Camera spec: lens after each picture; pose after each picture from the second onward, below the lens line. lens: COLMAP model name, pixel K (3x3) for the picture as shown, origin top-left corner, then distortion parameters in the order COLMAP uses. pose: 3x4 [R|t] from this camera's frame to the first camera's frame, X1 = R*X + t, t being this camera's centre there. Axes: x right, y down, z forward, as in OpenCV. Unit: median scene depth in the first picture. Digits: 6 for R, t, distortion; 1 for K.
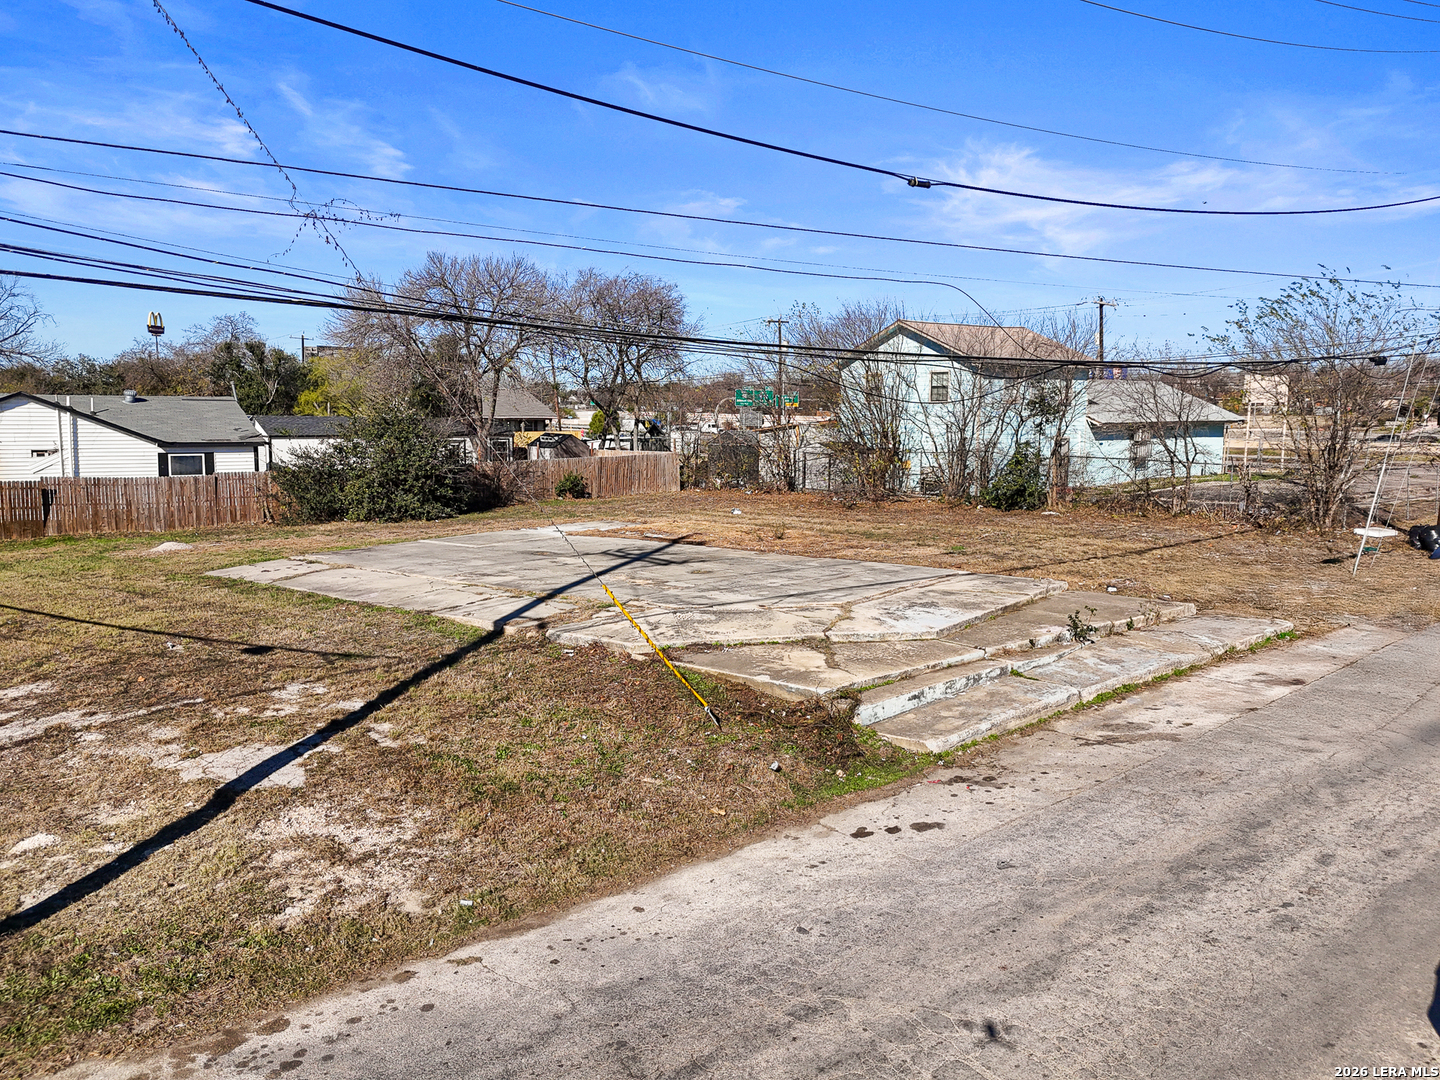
lens RADIAL K [[1045.1, 0, 726.0], [0, 1045.1, 550.6], [0, 0, 1]] dist [0.082873, -0.073946]
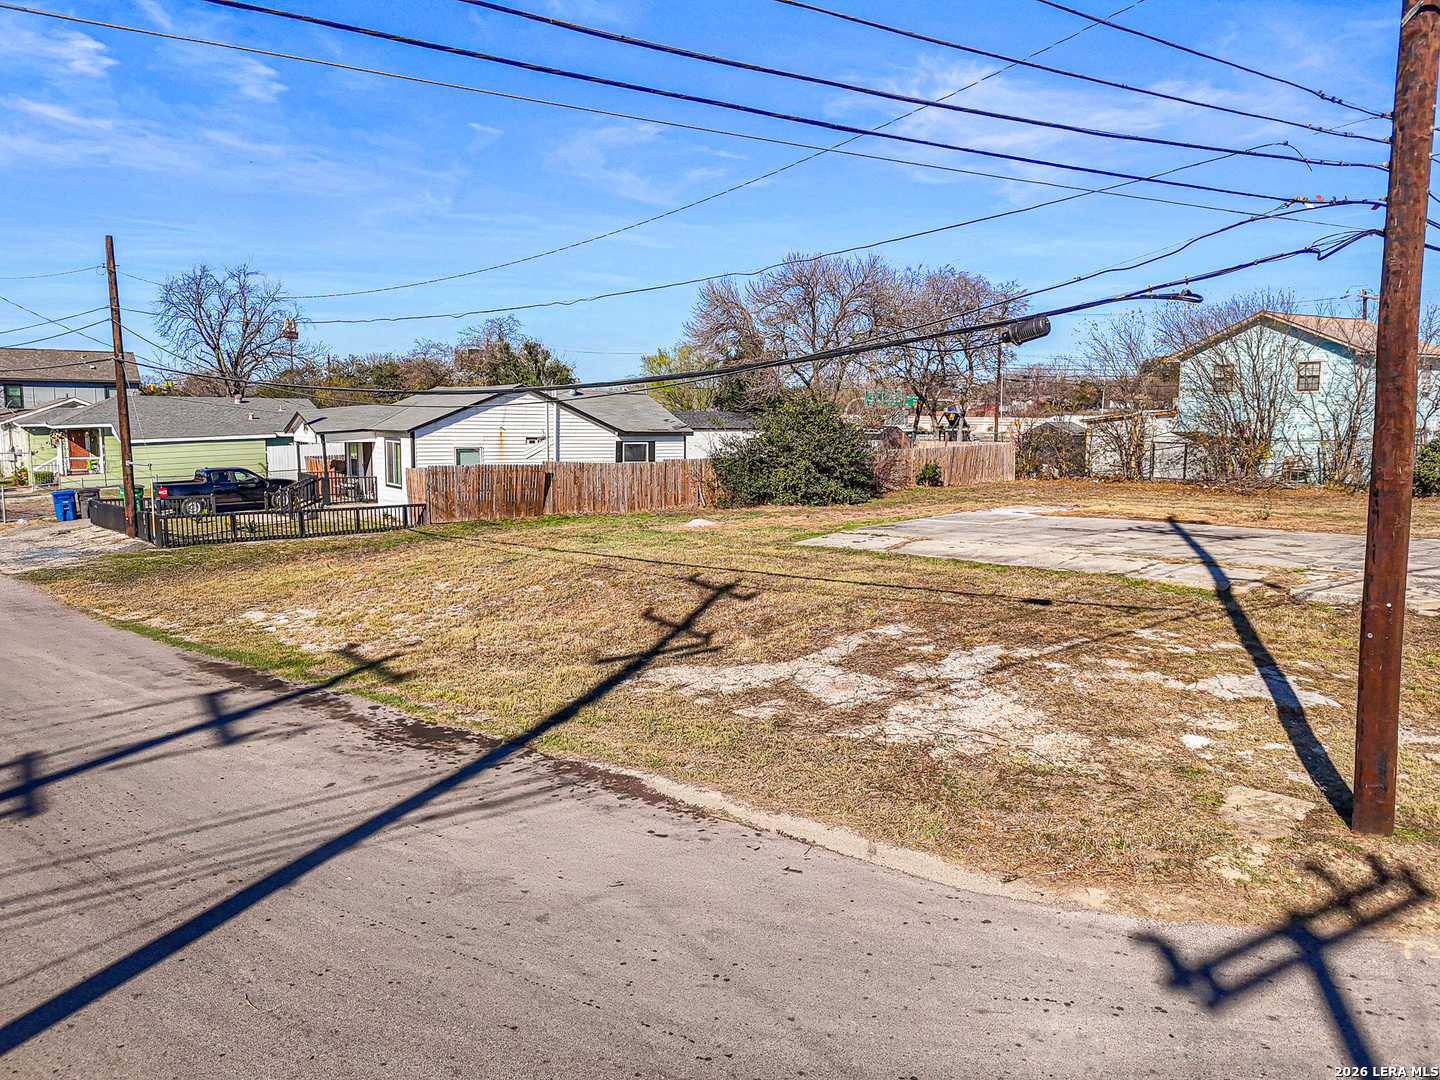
lens RADIAL K [[1045.1, 0, 723.0], [0, 1045.1, 536.8], [0, 0, 1]] dist [0.082873, -0.073946]
pose [[0.997692, 0.006619, -0.067580, -0.596803], [-0.007735, 0.999838, -0.016257, 0.039287], [0.067461, 0.016742, 0.997581, -0.105915]]
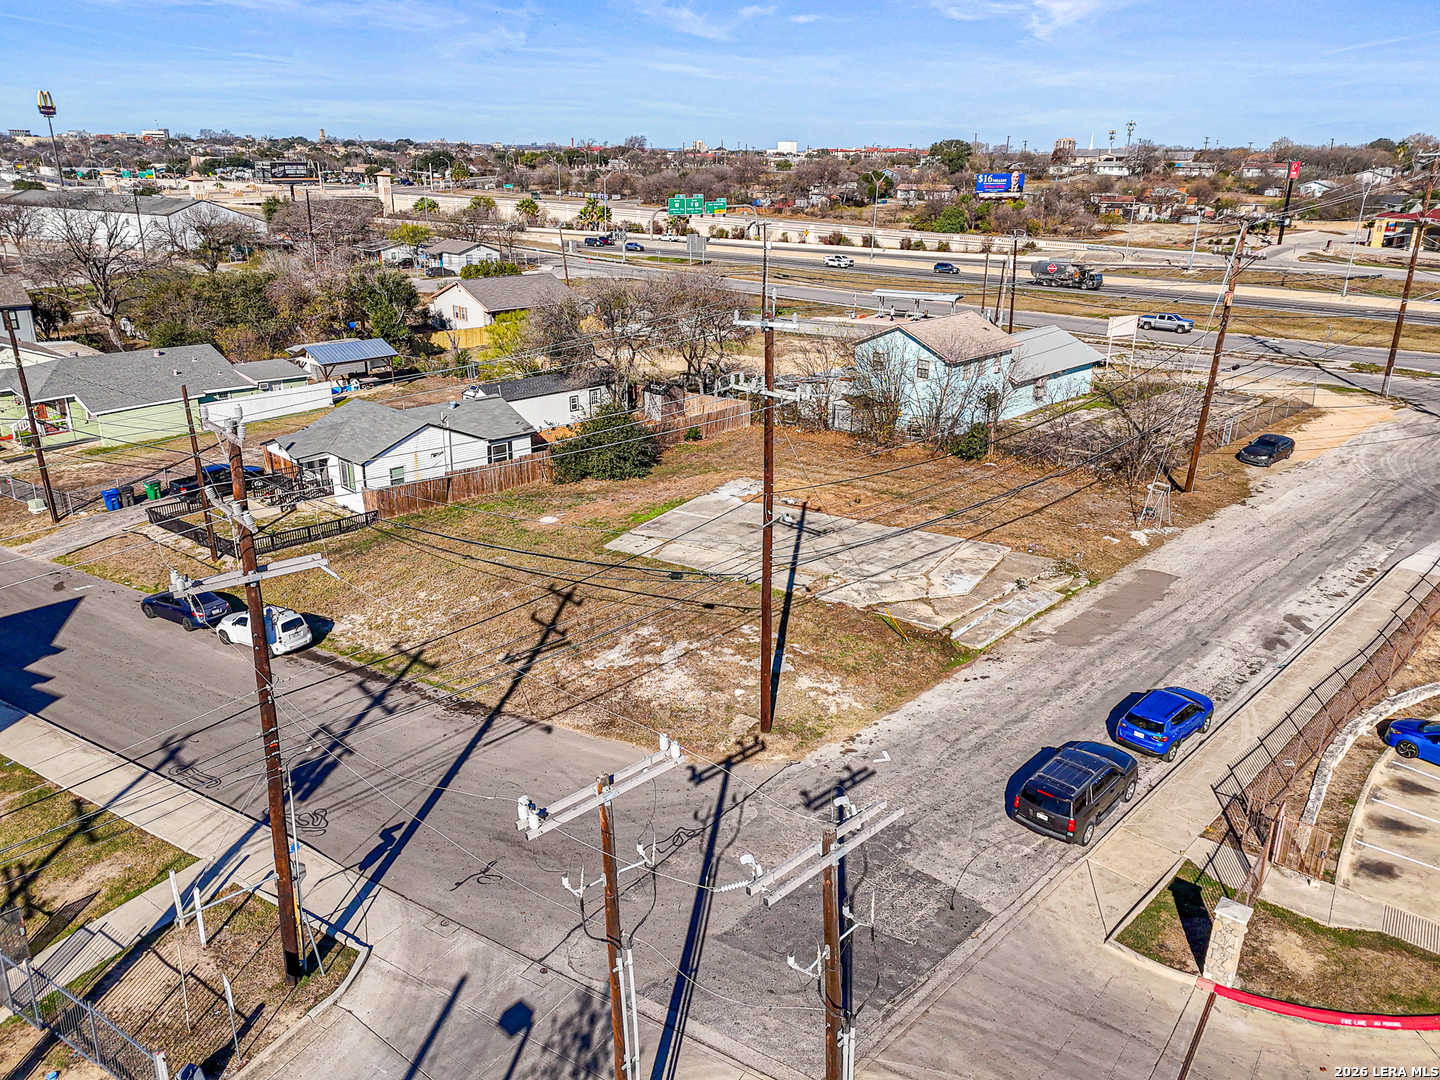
lens RADIAL K [[1045.1, 0, 723.6], [0, 1045.1, 529.7], [0, 0, 1]] dist [0.082873, -0.073946]
pose [[0.994622, -0.026884, 0.100024, -0.557267], [0.005714, 0.978499, 0.206173, -0.520341], [-0.103416, -0.204493, 0.973390, -1.214302]]
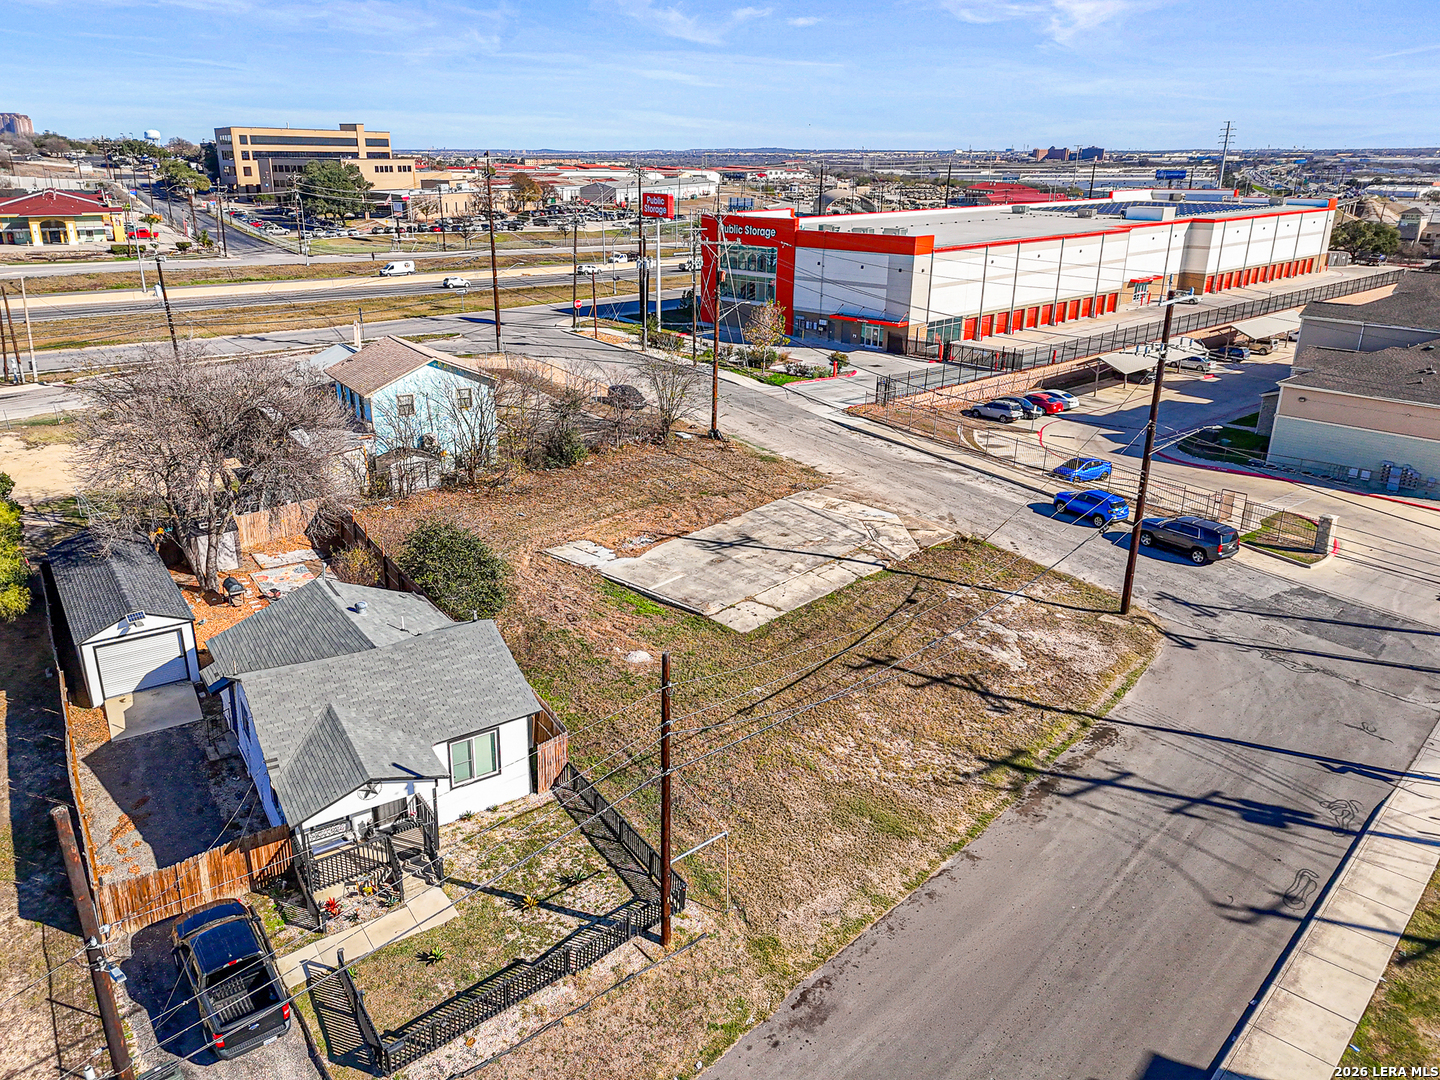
lens RADIAL K [[1045.1, 0, 715.3], [0, 1045.1, 545.3], [0, 0, 1]] dist [0.082873, -0.073946]
pose [[0.106362, -0.348070, 0.931415, -2.512820], [0.129936, 0.933562, 0.334034, -0.856134], [-0.985801, 0.085495, 0.144522, 0.938772]]
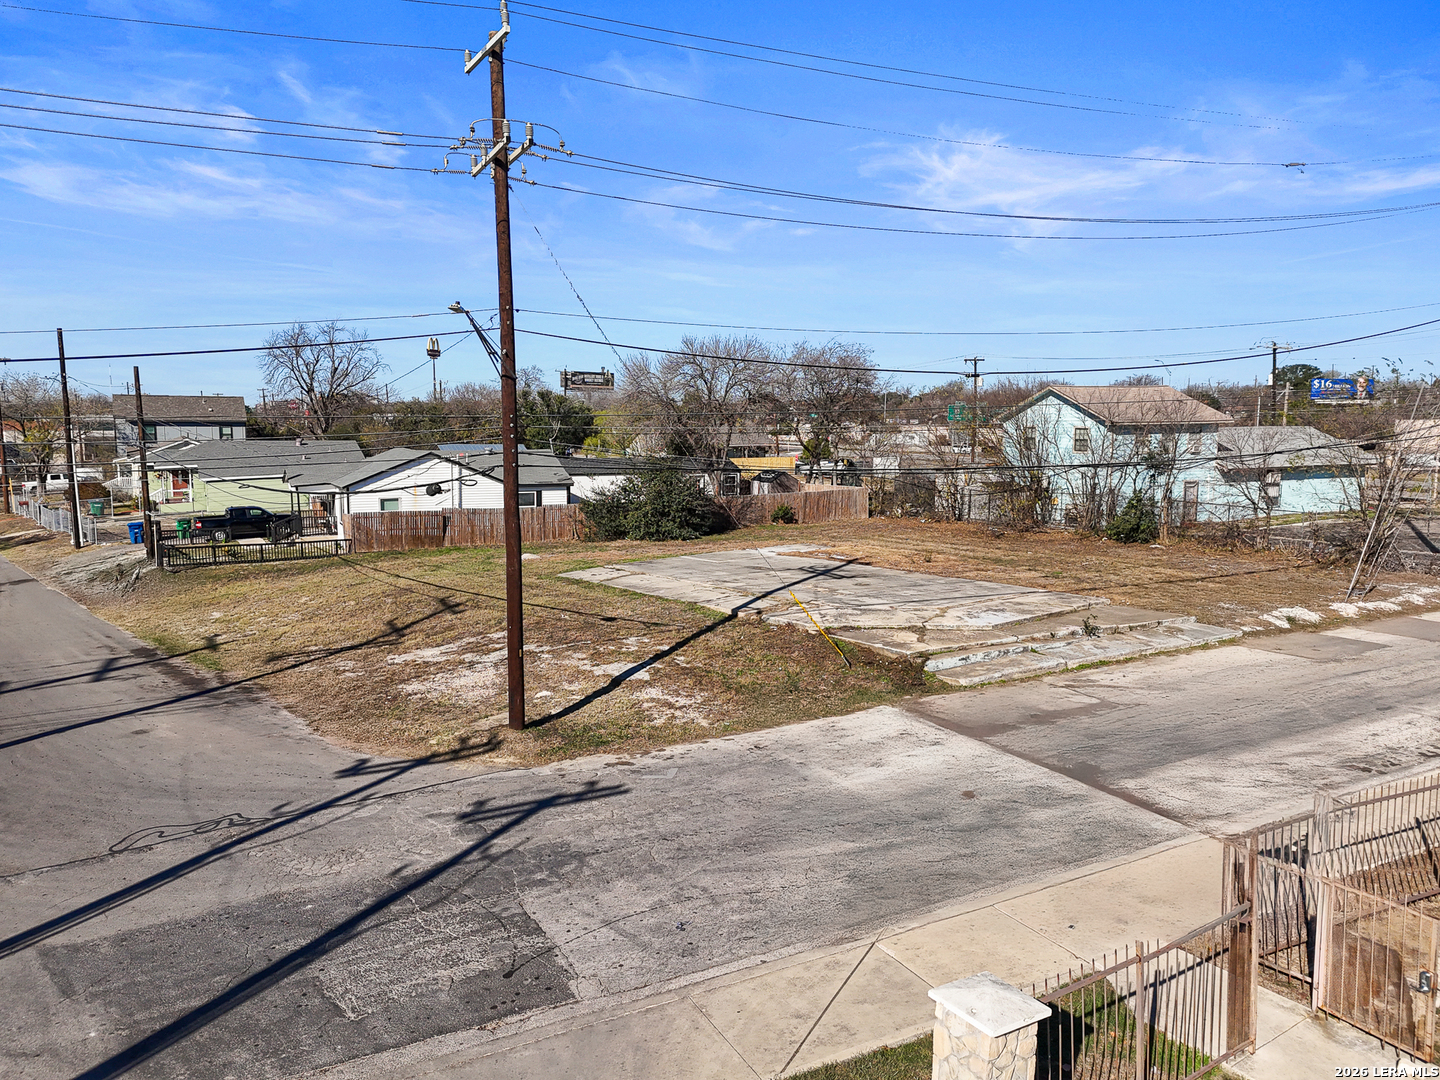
lens RADIAL K [[1045.1, 0, 728.4], [0, 1045.1, 534.7], [0, 0, 1]] dist [0.082873, -0.073946]
pose [[0.979130, 0.022714, -0.201963, 0.106146], [-0.026934, 0.999472, -0.018172, -0.022064], [0.201444, 0.023232, 0.979225, -0.623868]]
